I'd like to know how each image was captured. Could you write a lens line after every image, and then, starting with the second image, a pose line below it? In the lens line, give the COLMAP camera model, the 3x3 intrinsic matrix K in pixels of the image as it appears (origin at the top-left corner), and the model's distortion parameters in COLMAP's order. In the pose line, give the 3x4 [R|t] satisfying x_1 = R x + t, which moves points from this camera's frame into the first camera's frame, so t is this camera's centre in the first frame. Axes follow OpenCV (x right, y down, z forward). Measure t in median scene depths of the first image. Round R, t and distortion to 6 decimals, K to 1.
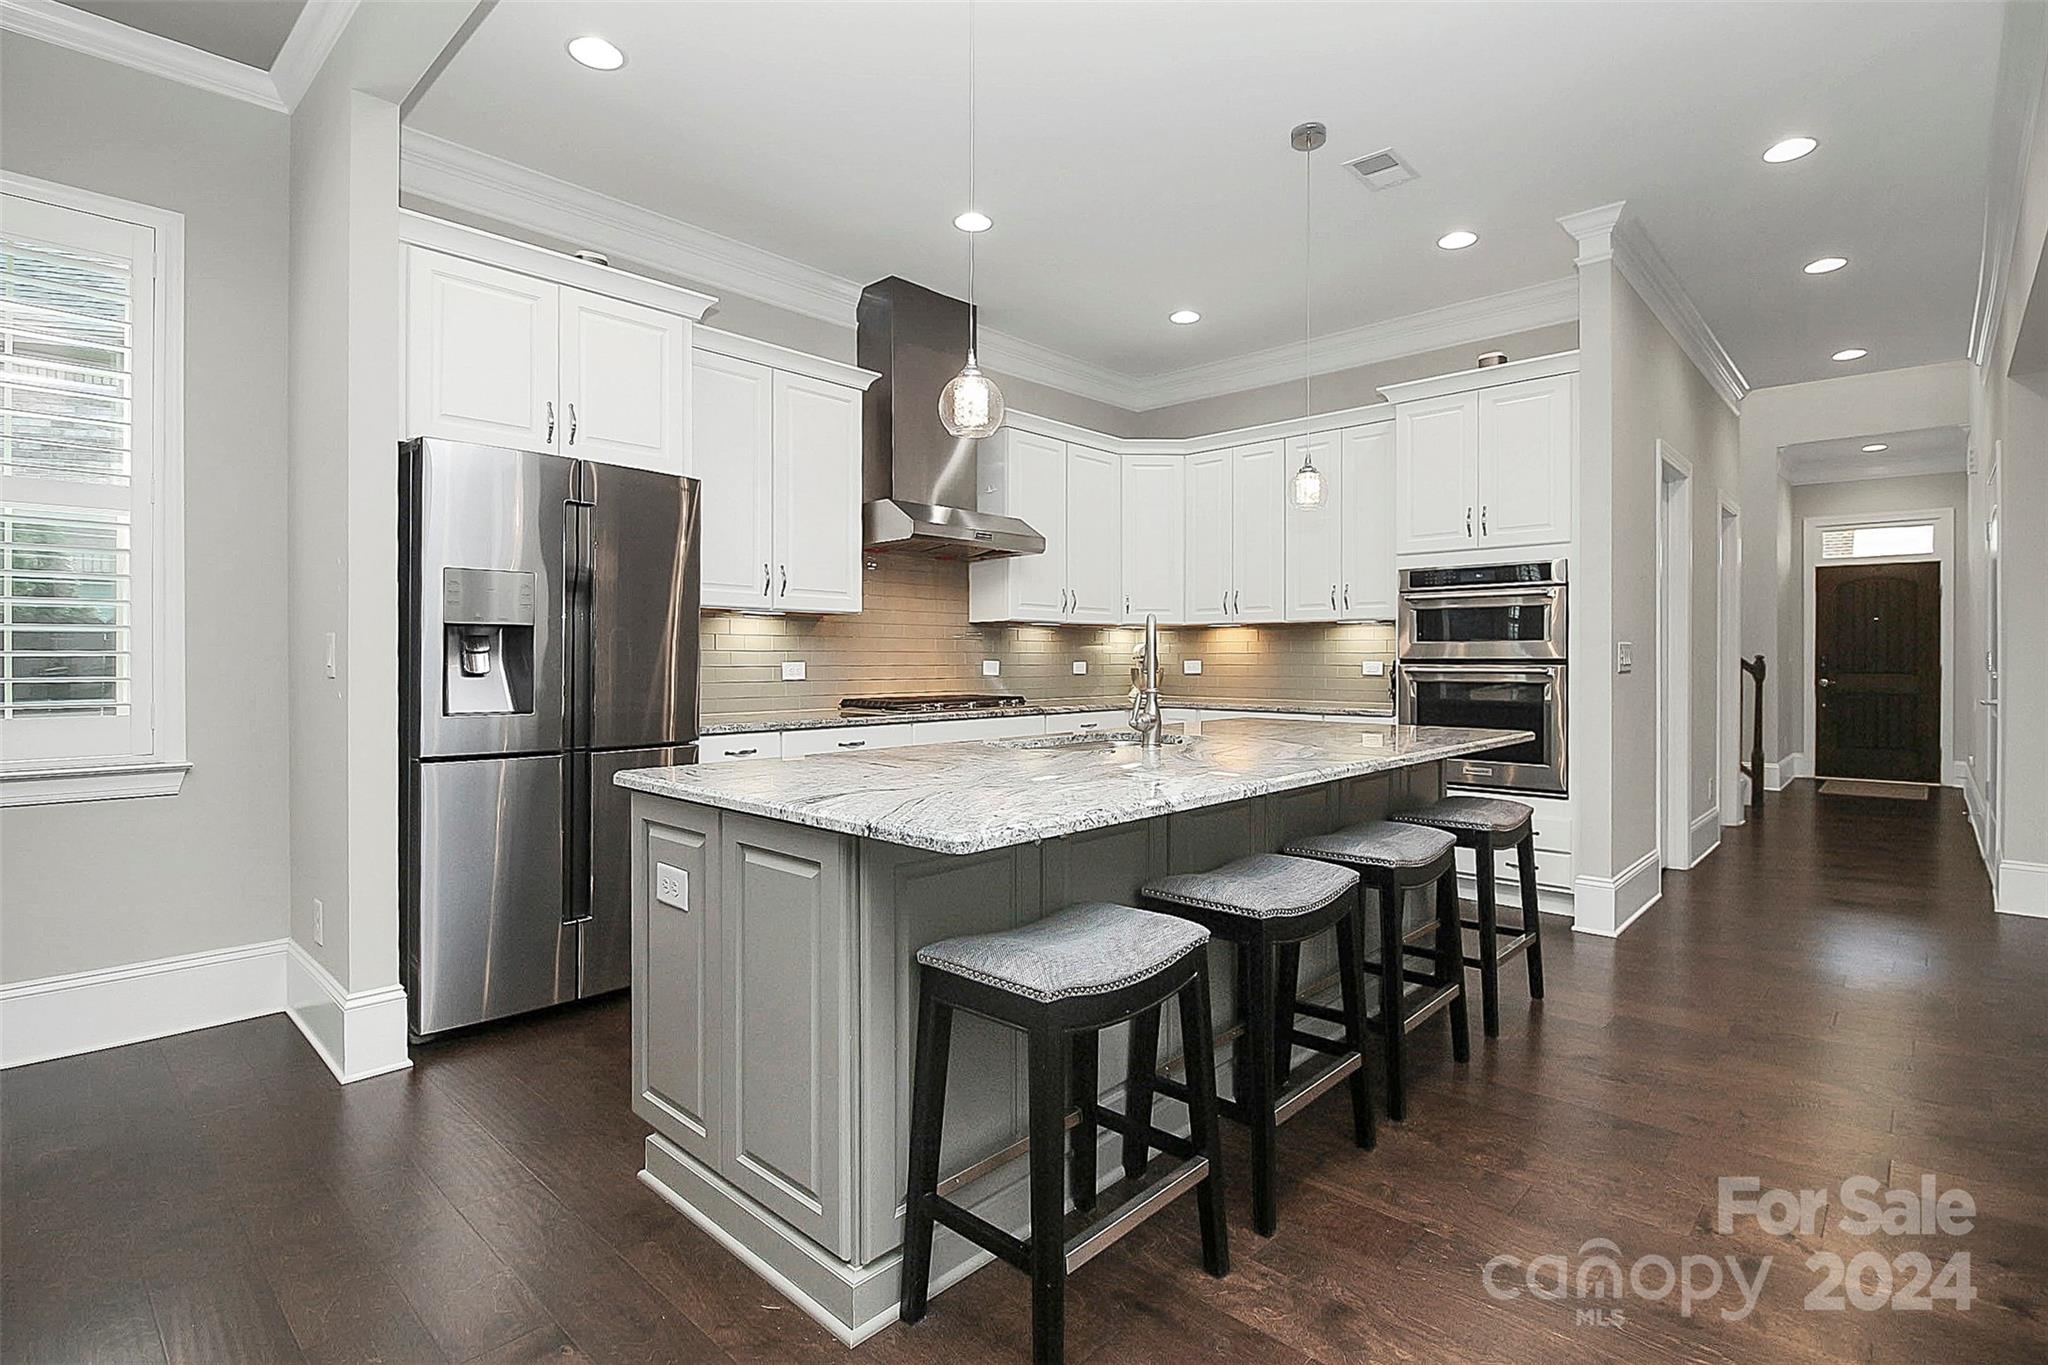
lens RADIAL K [[972.0, 0, 1001.6], [0, 972.0, 649.9], [0, 0, 1]] dist [-0.001310, -0.000205]
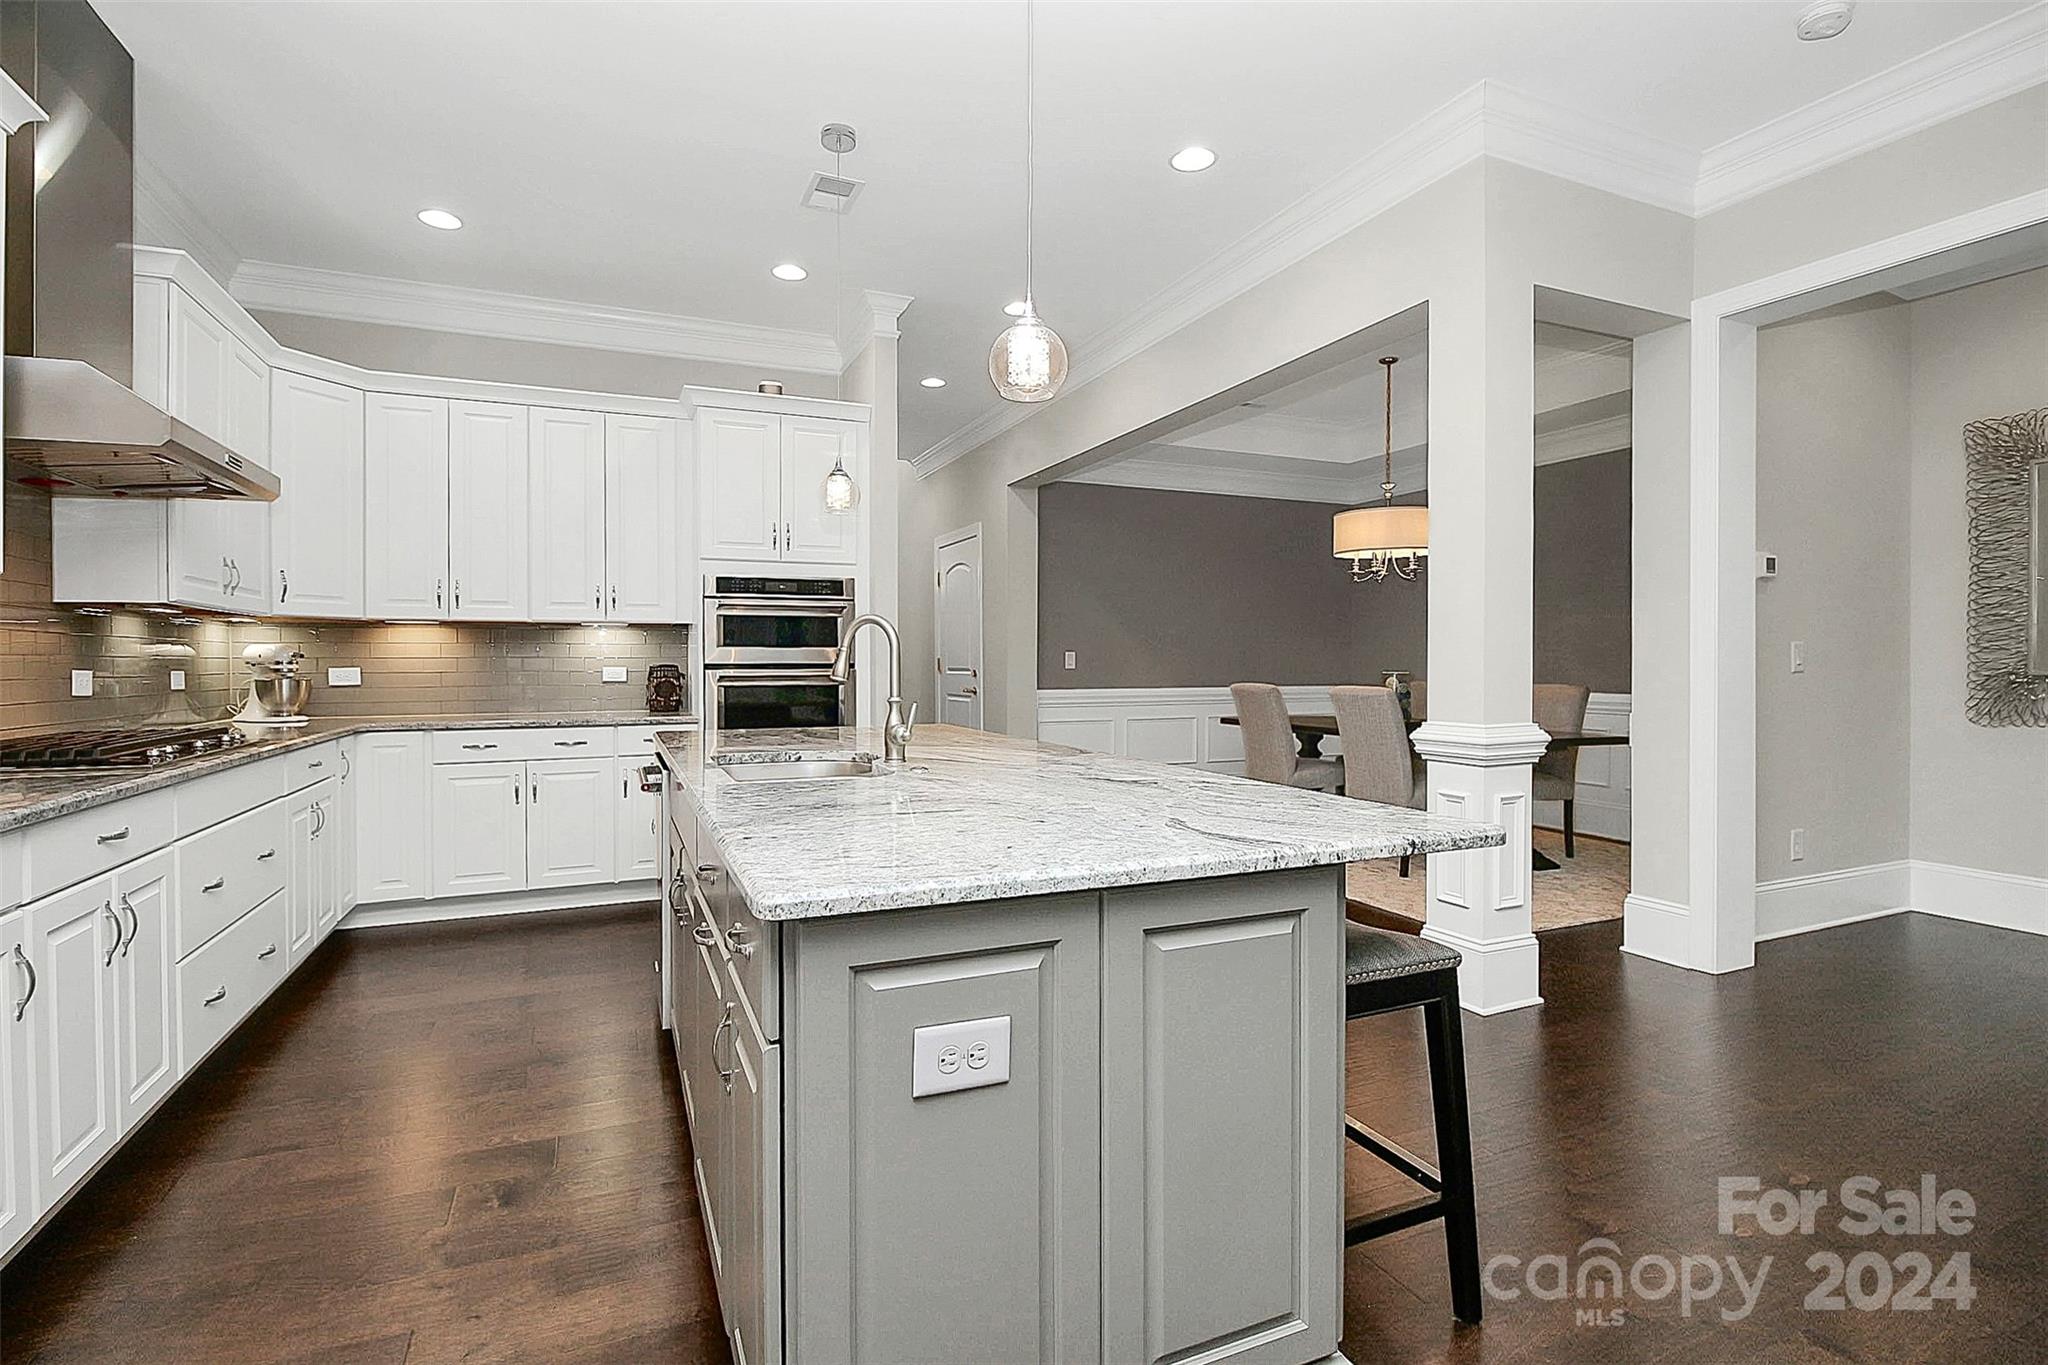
lens RADIAL K [[961.8, 0, 1028.1], [0, 961.8, 658.6], [0, 0, 1]] dist [0.000726, -0.013993]
pose [[0.384943, 0.001433, 0.922939, -0.382279], [-0.004107, 0.999992, 0.000160, 0.002349], [-0.922931, -0.003852, 0.384945, 0.326235]]
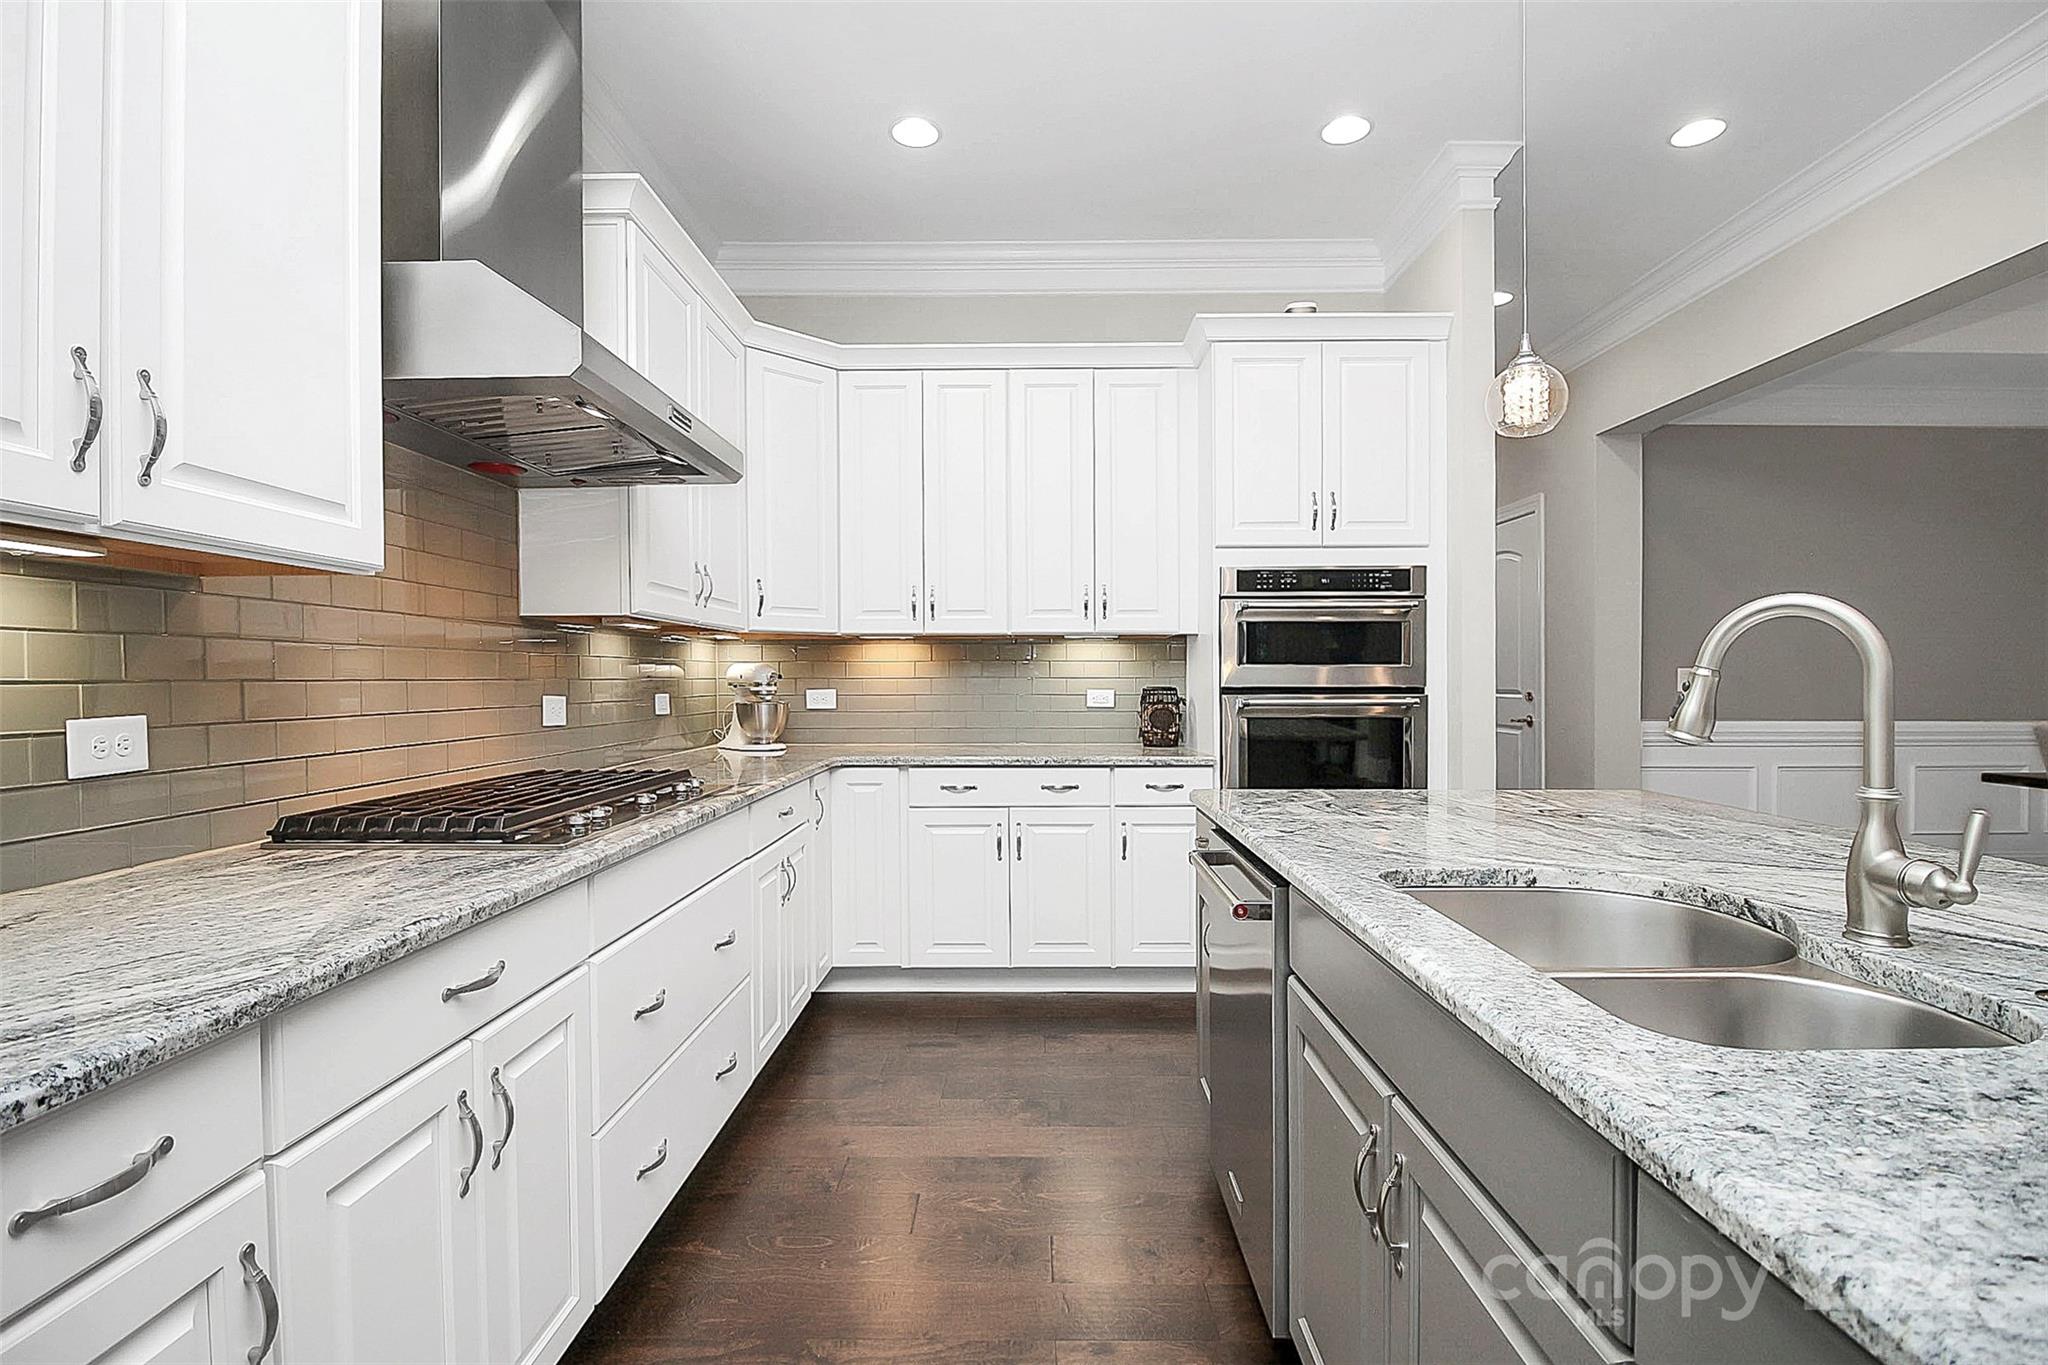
lens RADIAL K [[979.1, 0, 1030.4], [0, 979.1, 691.6], [0, 0, 1]] dist [0.000735, -0.000034]
pose [[0.727835, -0.012029, 0.685647, -0.216575], [-0.003254, 0.999774, 0.020994, -0.002669], [-0.685744, -0.017511, 0.727632, 0.573078]]
